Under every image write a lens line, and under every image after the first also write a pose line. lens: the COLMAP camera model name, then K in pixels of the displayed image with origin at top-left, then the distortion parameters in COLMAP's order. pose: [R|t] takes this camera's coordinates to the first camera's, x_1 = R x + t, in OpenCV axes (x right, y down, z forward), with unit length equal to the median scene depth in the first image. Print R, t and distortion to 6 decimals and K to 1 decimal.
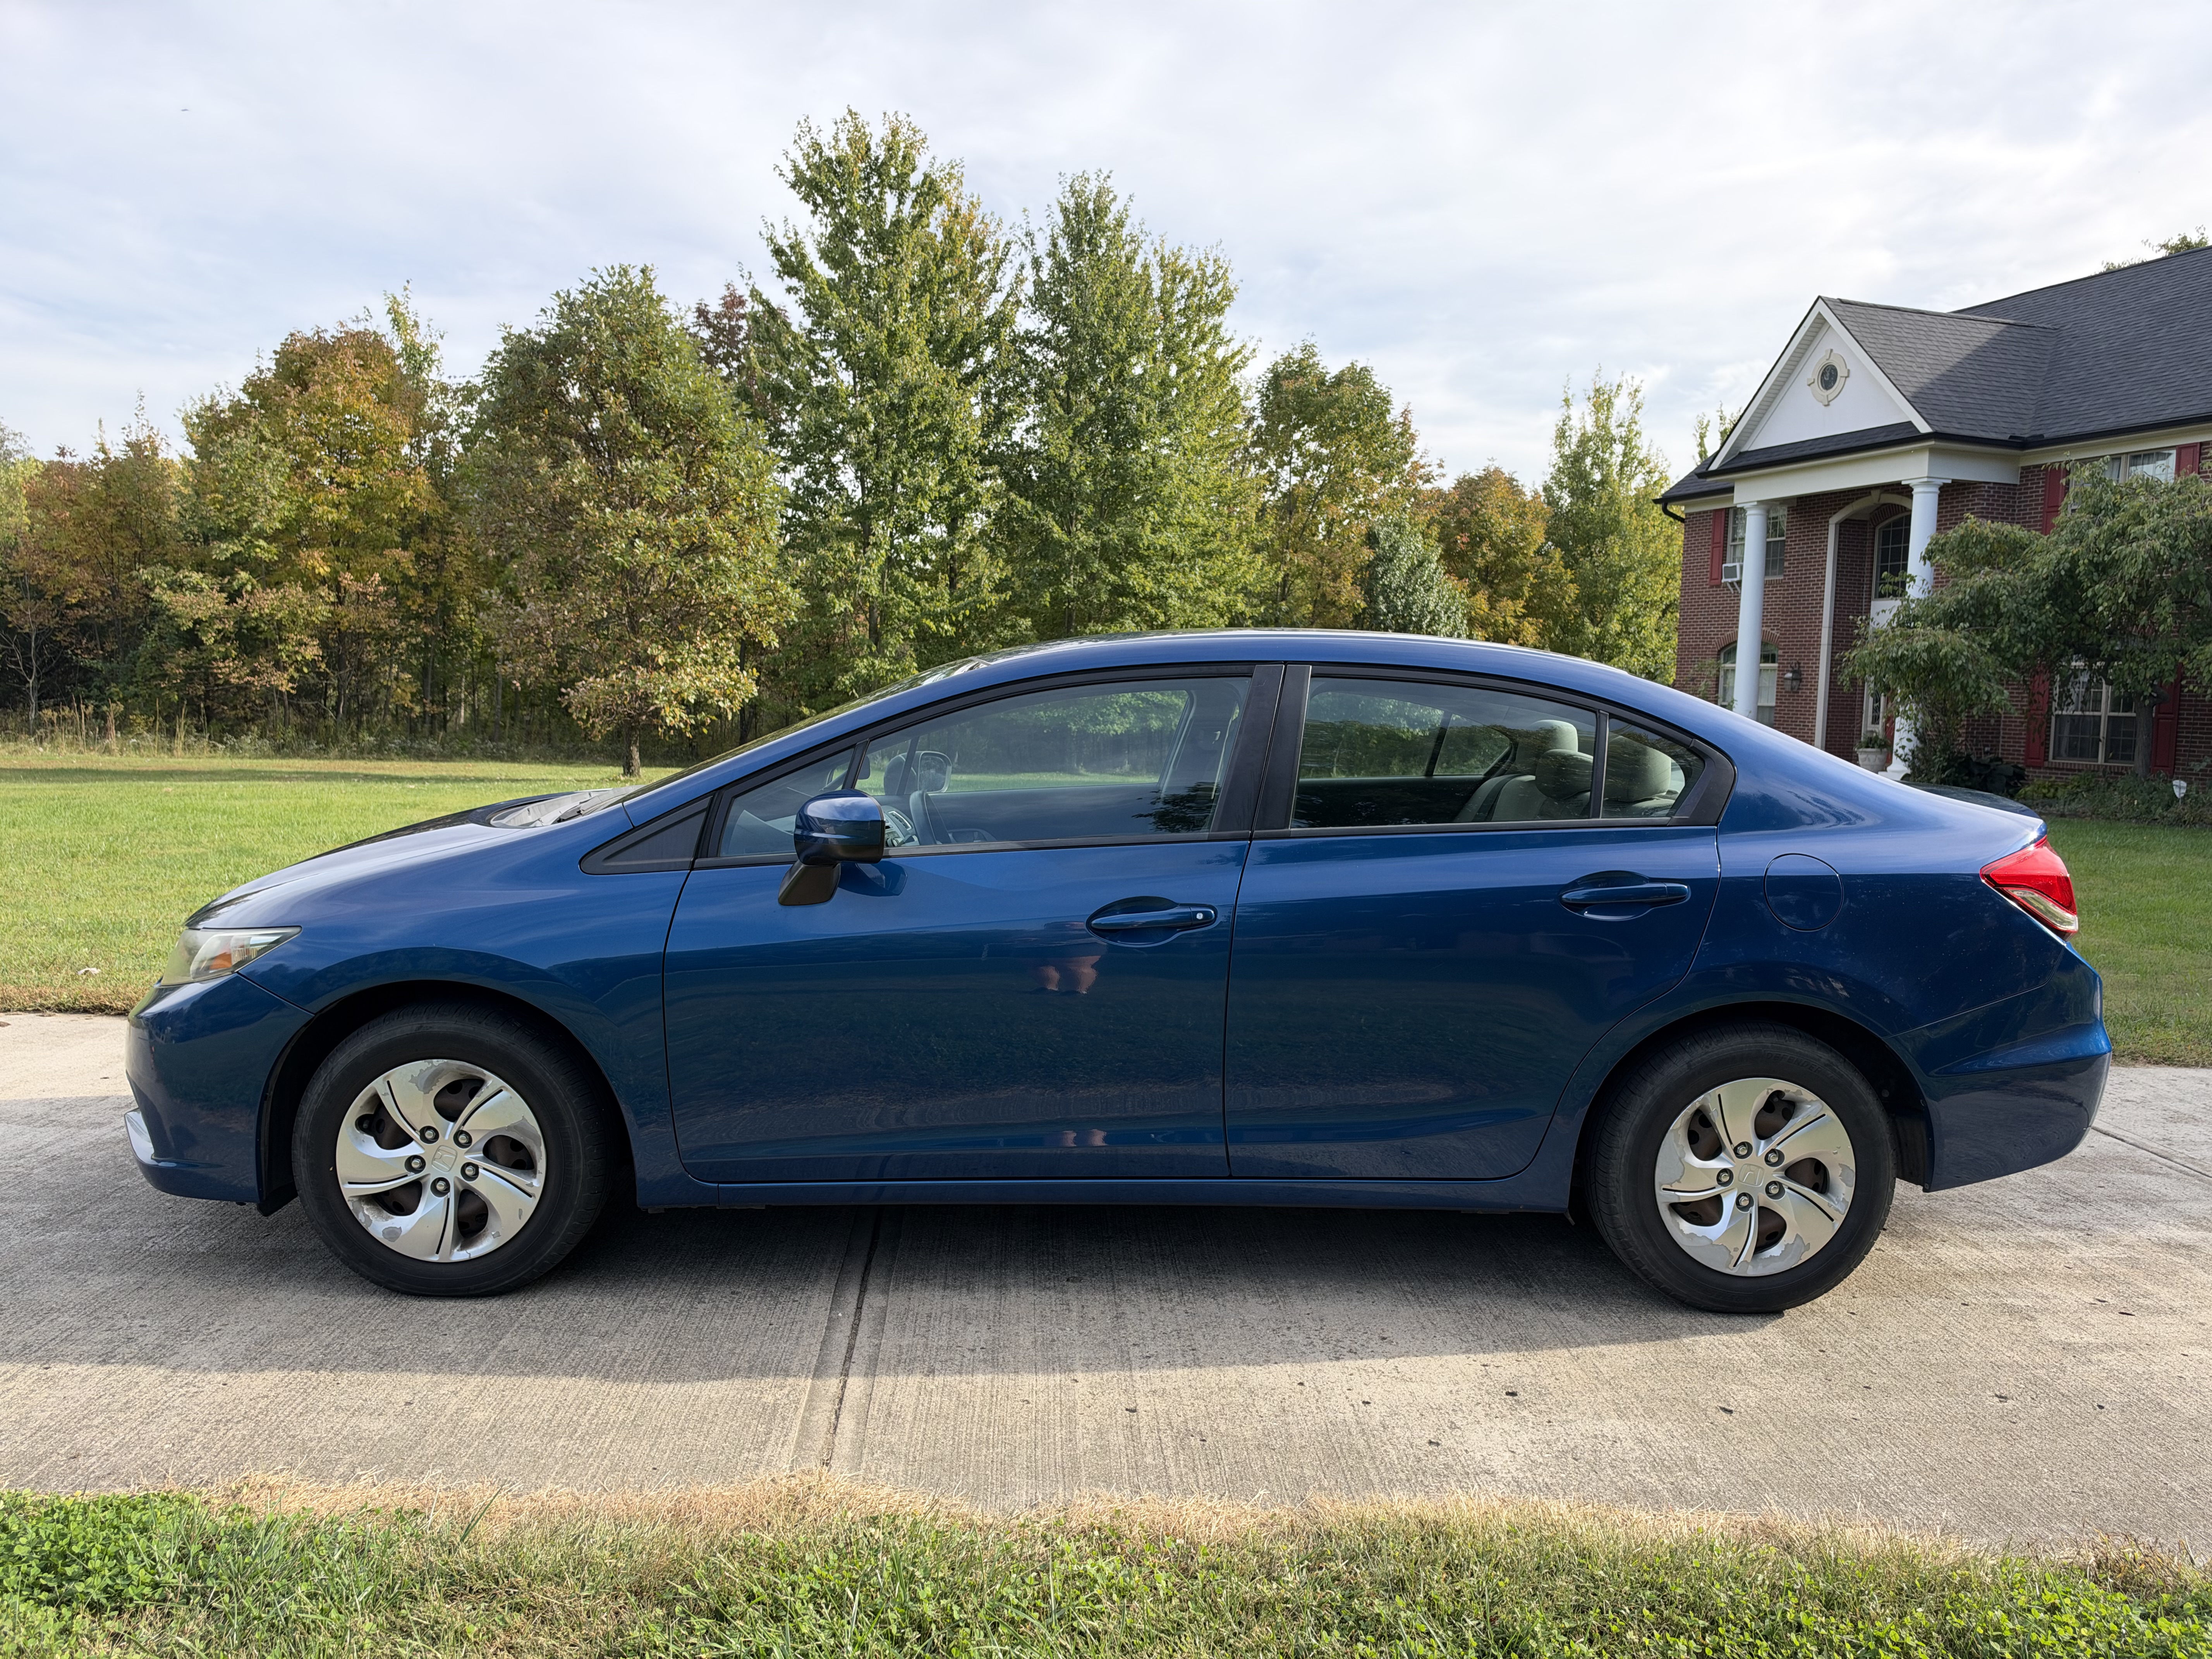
lens RADIAL K [[1622.4, 0, 1094.0], [0, 1622.4, 820.5], [0, 0, 1]] dist [-0.002884, -0.017597]
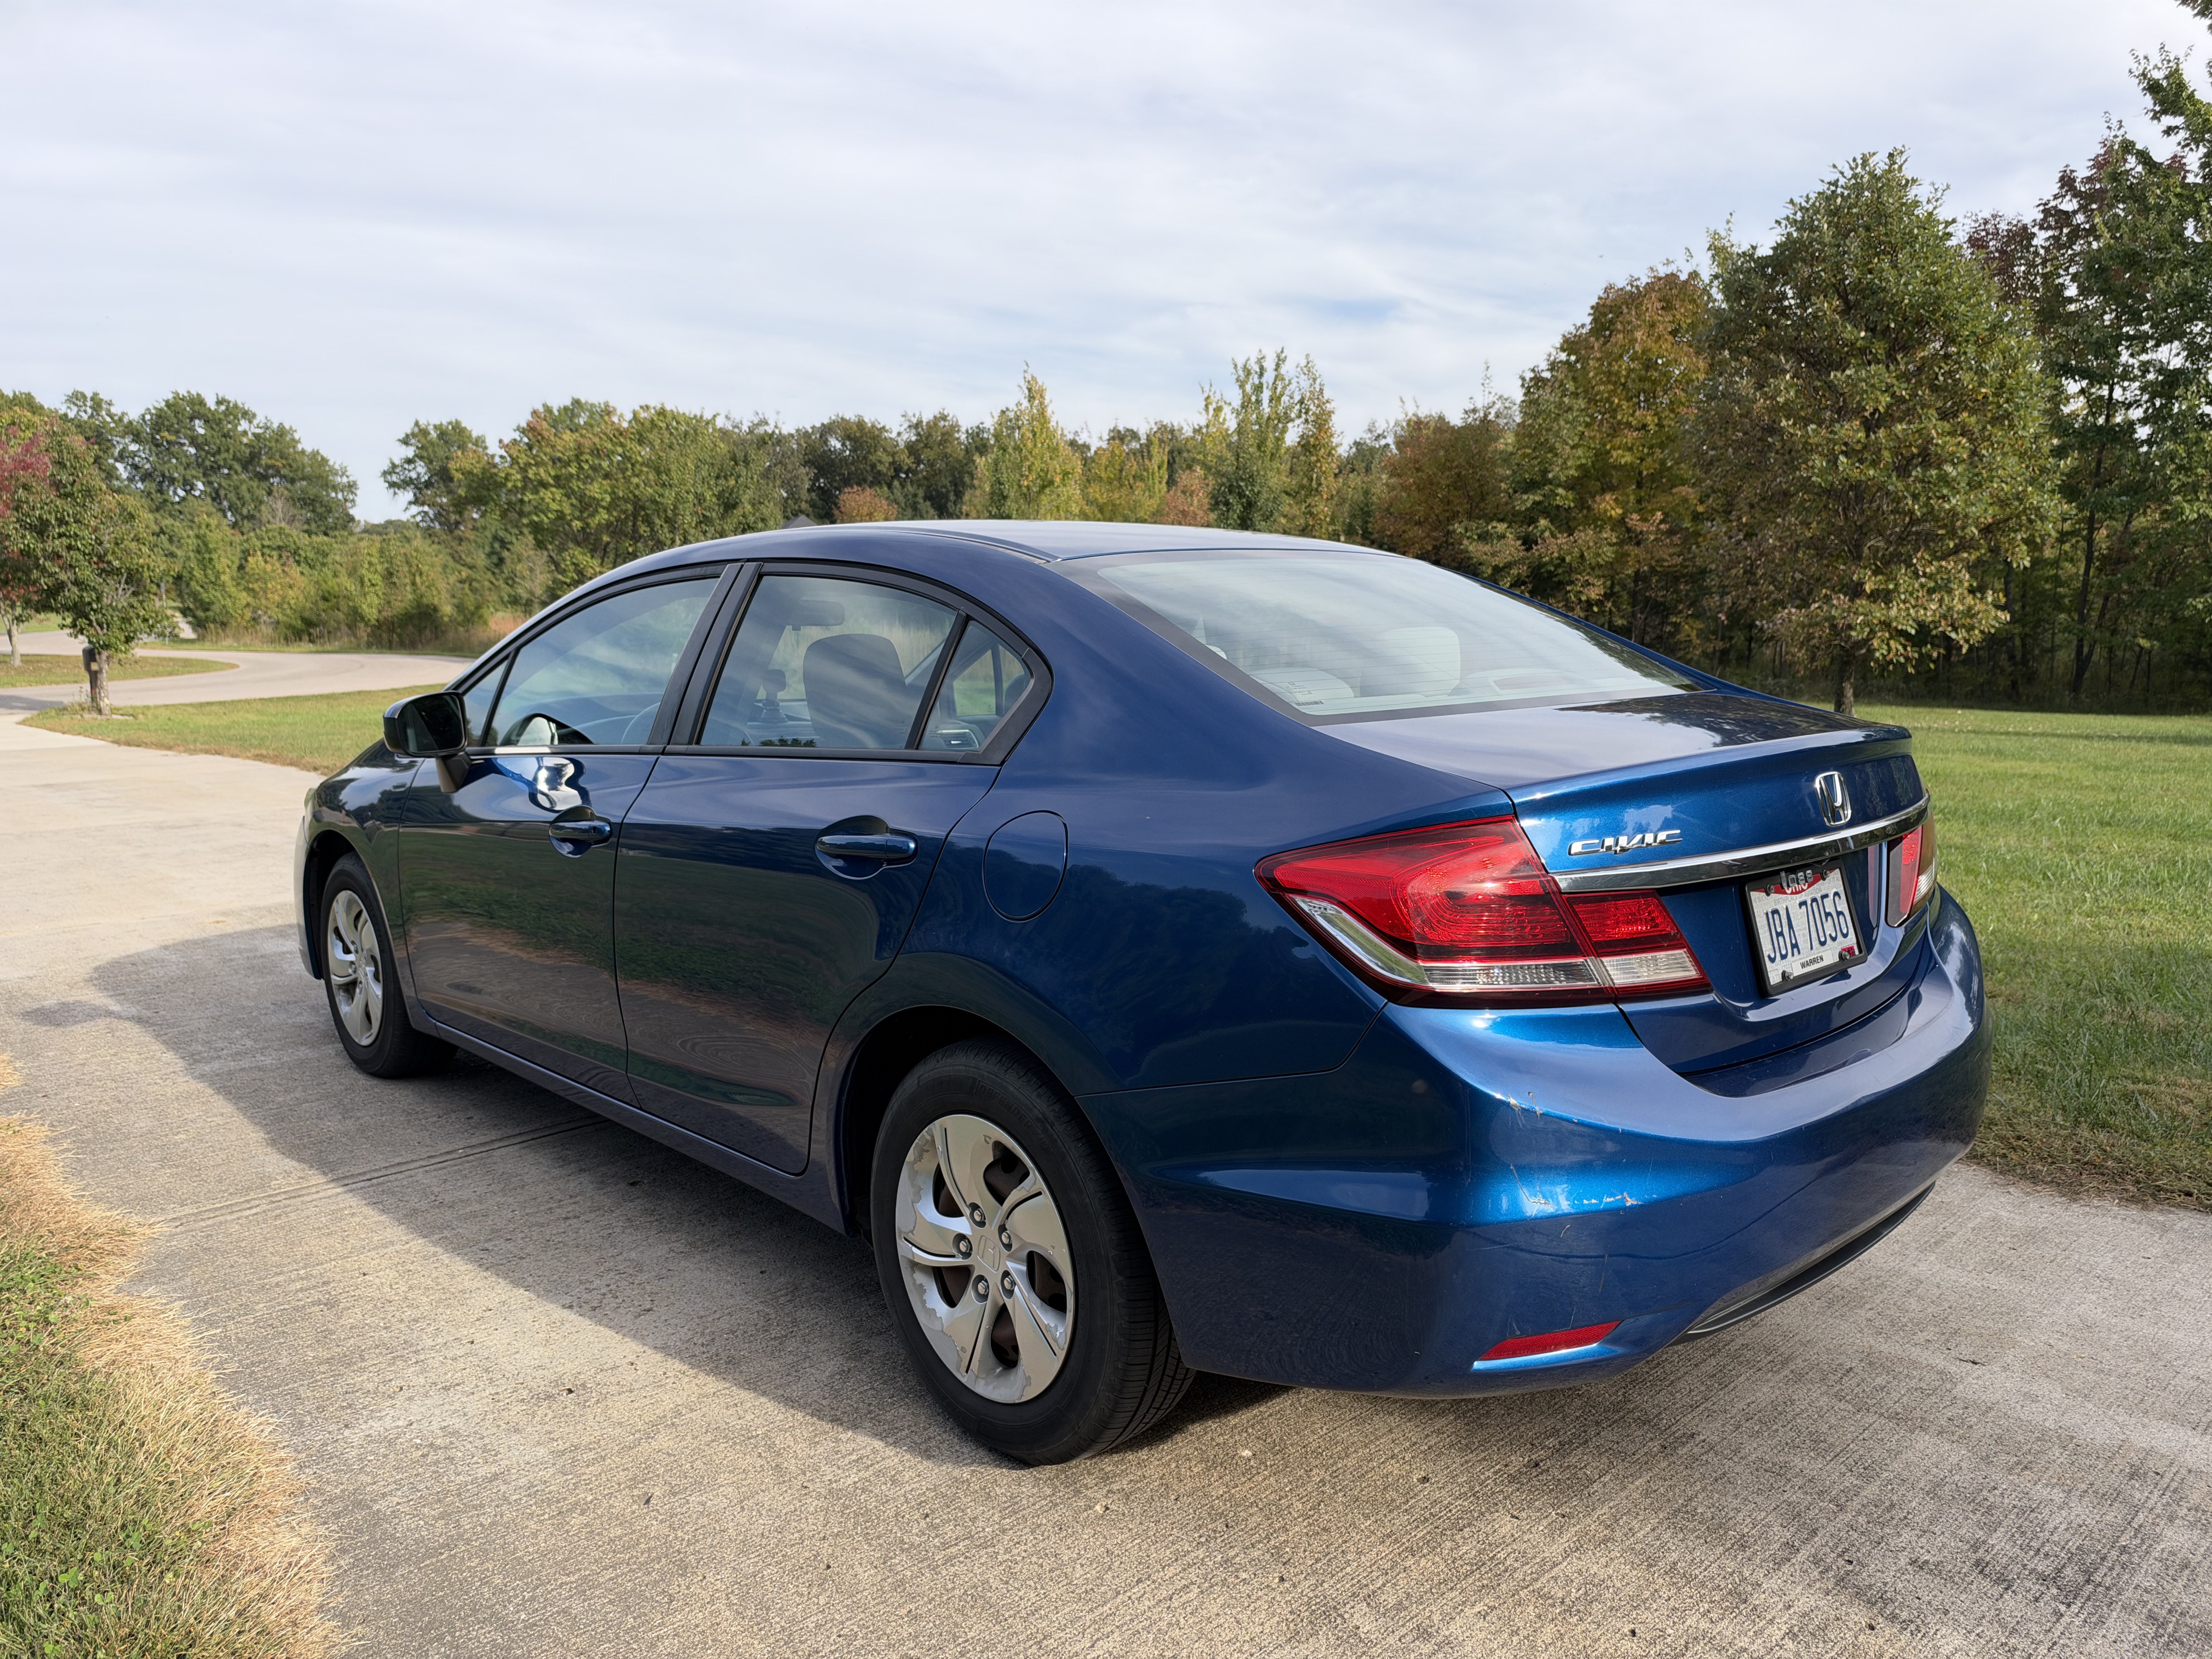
lens RADIAL K [[1622.4, 0, 1101.8], [0, 1622.4, 822.2], [0, 0, 1]] dist [-0.002884, -0.017597]
pose [[0.674392, 0.066744, -0.735351, 0.087142], [-0.038165, 0.997726, 0.055558, -0.001083], [0.737387, -0.009403, 0.675405, 0.051258]]
